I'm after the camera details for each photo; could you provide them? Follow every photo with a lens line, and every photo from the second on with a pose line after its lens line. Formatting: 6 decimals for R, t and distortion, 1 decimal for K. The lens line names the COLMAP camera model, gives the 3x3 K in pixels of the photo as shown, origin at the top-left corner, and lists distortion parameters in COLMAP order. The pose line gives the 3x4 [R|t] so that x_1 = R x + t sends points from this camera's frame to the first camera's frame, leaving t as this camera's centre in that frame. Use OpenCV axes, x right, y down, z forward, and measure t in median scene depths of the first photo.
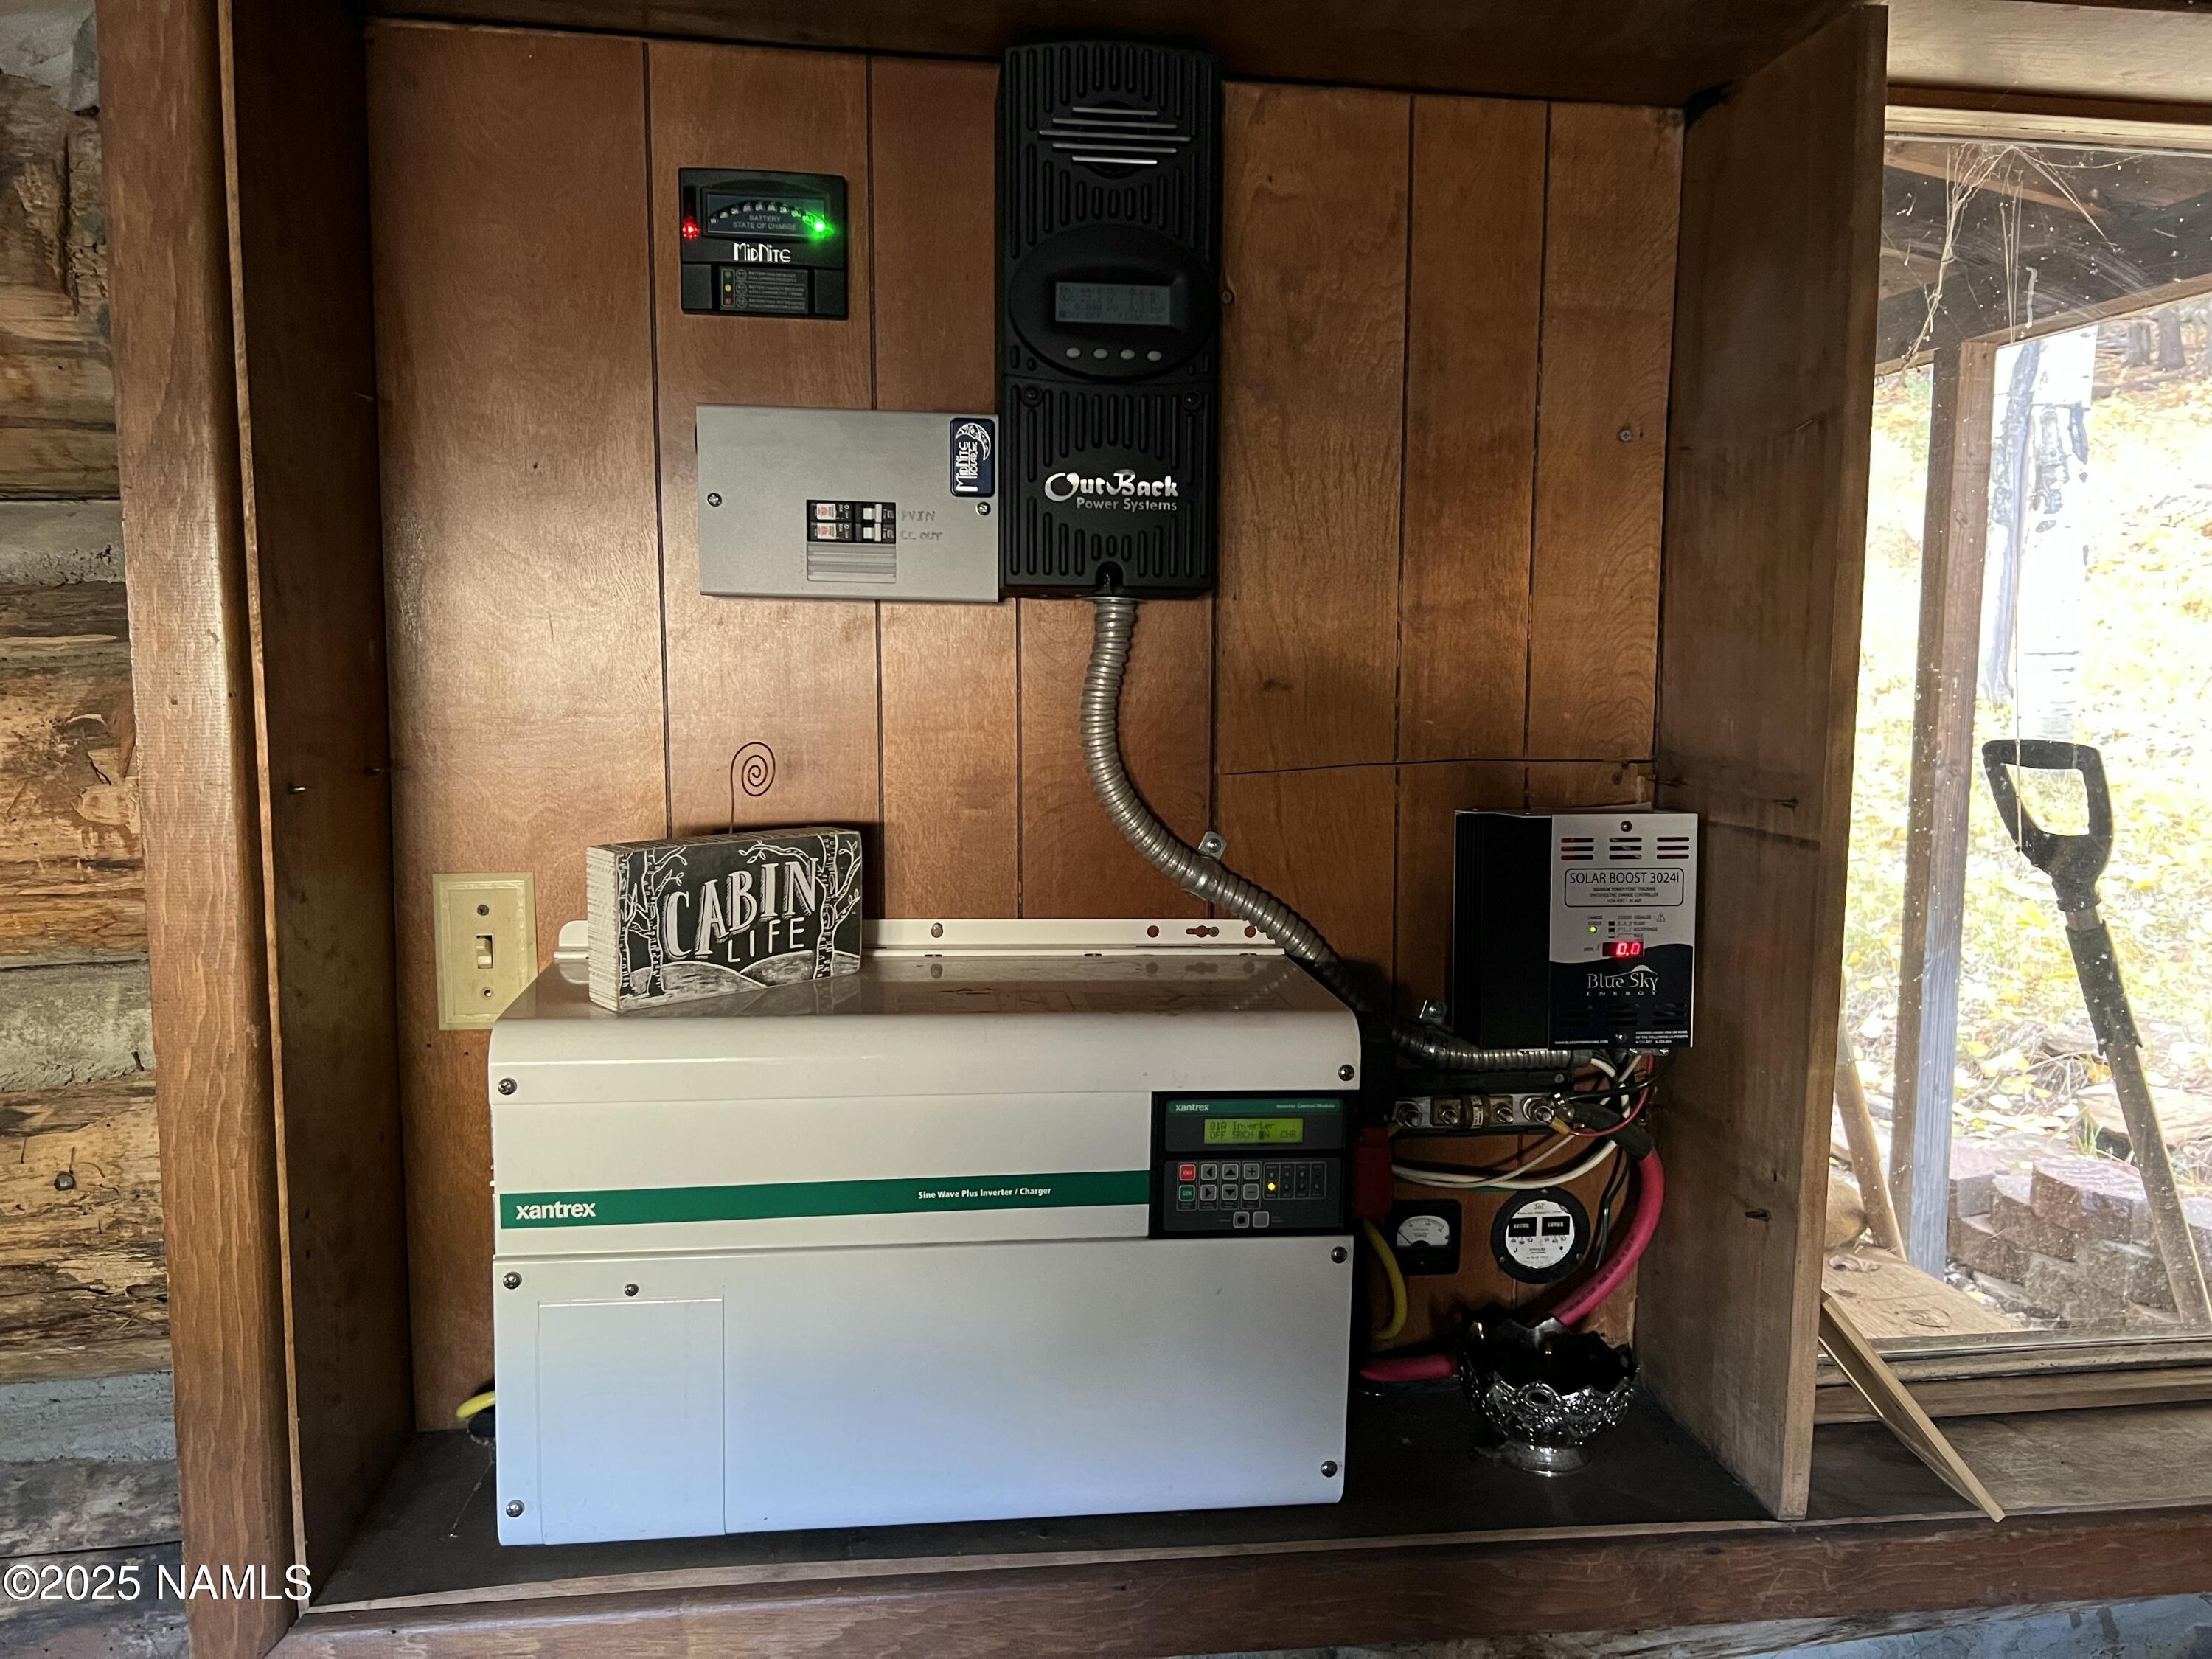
lens RADIAL K [[1691.9, 0, 1090.8], [0, 1691.9, 838.6], [0, 0, 1]] dist [0.042397, -0.027987]
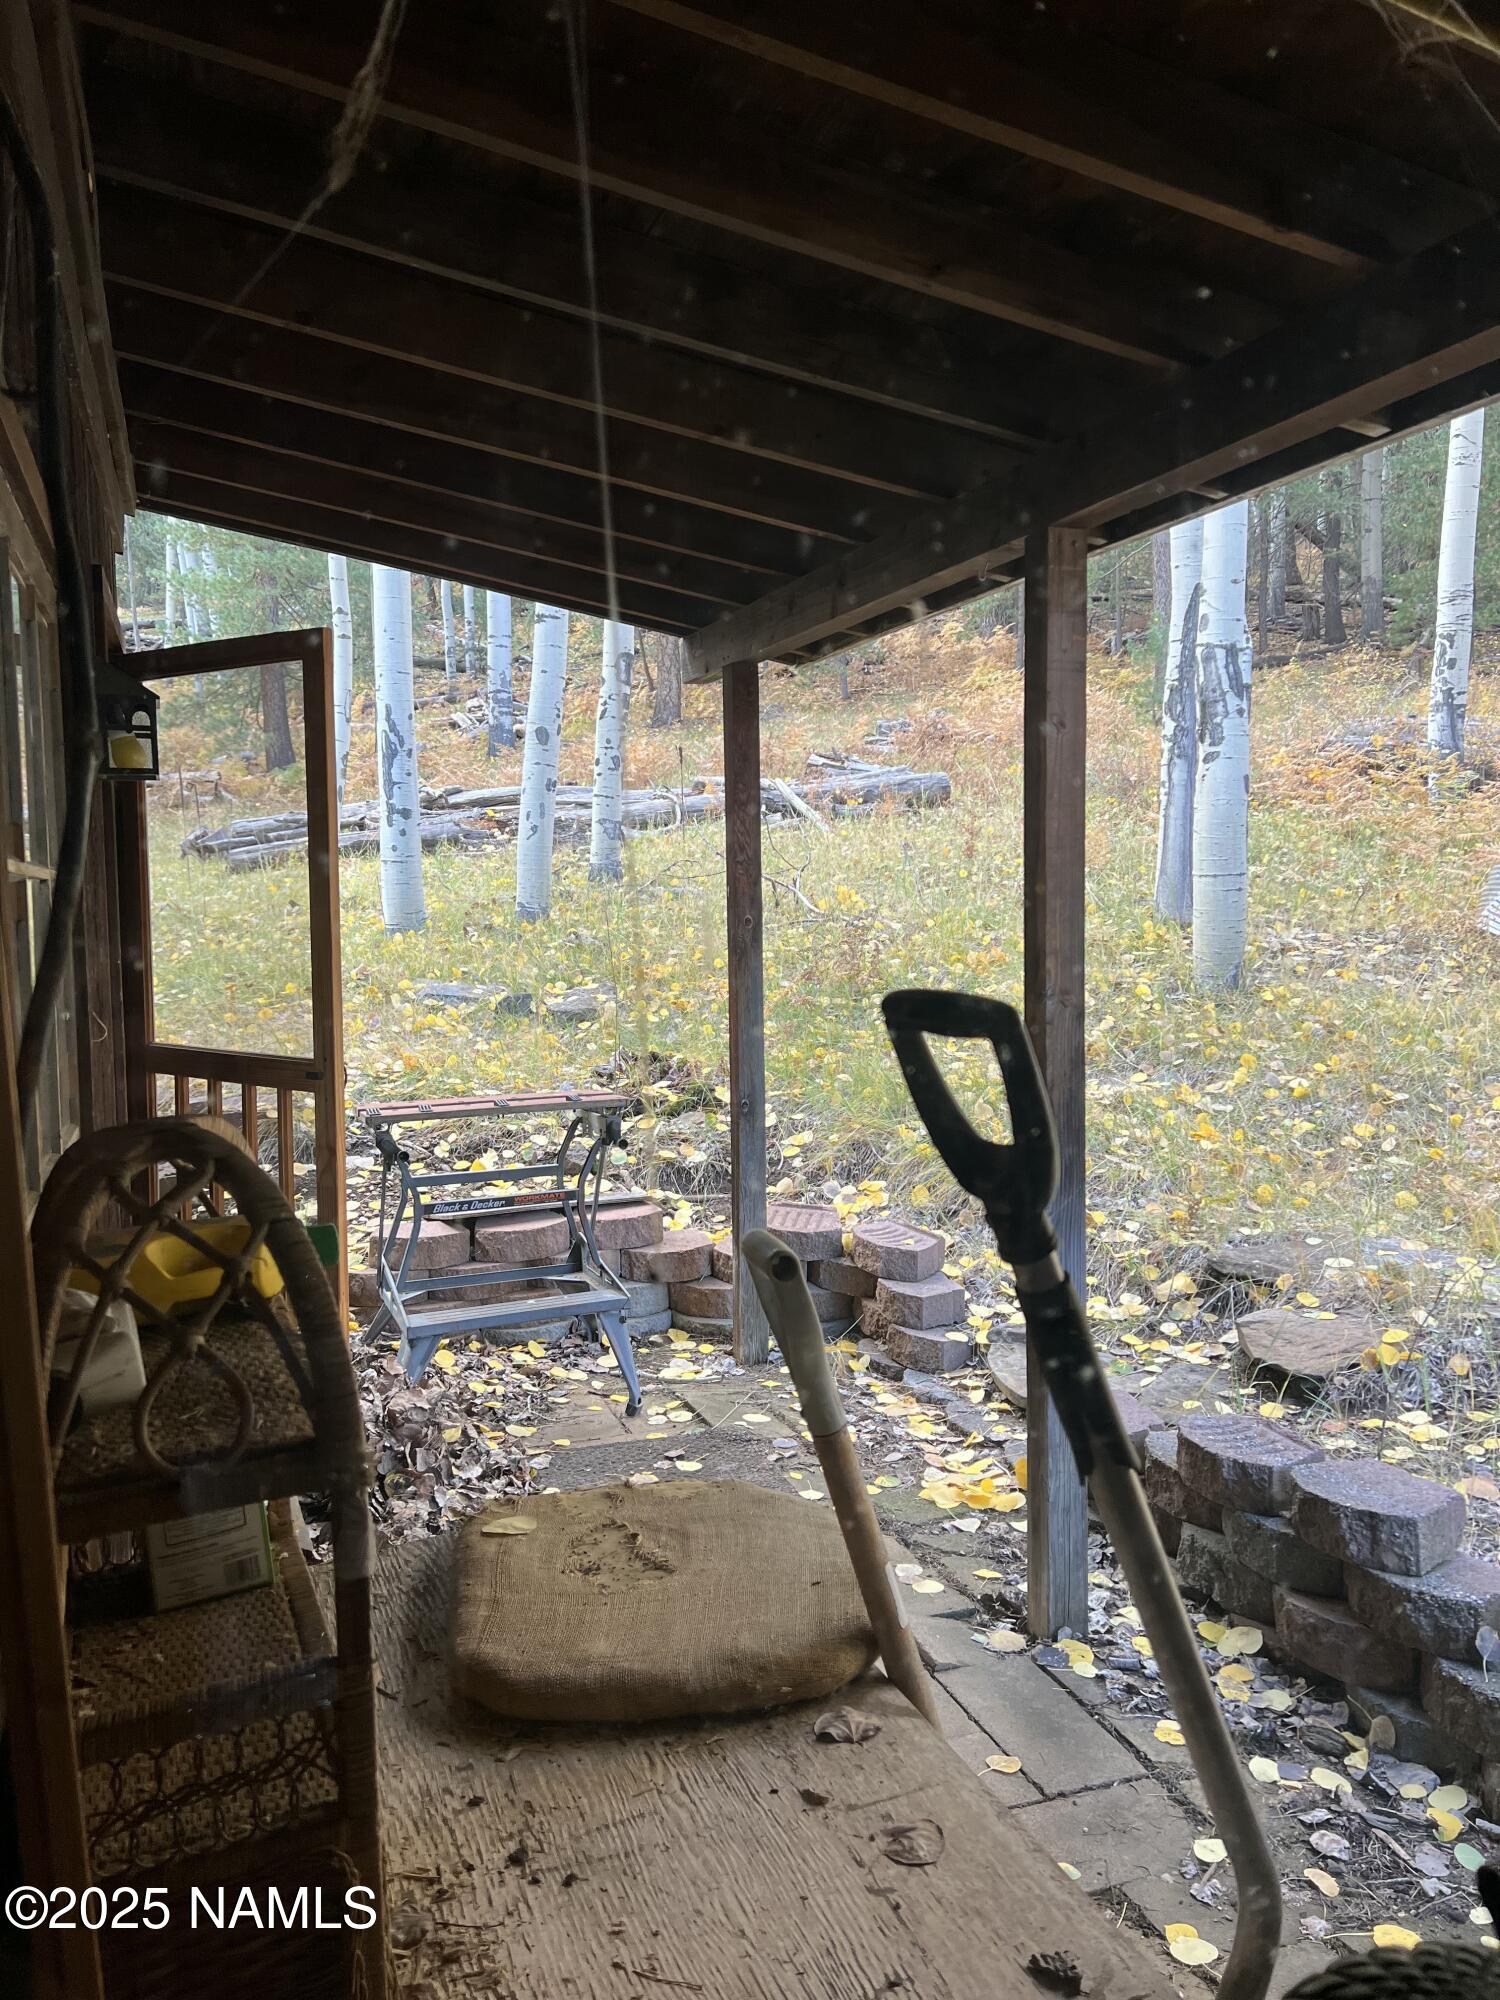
lens RADIAL K [[1529.8, 0, 750.0], [0, 1529.8, 1000.0], [0, 0, 1]] dist [0.042397, -0.027987]
pose [[0.982171, -0.033497, 0.184981, 0.139120], [0.040491, 0.998596, -0.034163, -0.013811], [-0.183577, 0.041044, 0.982148, 0.172043]]
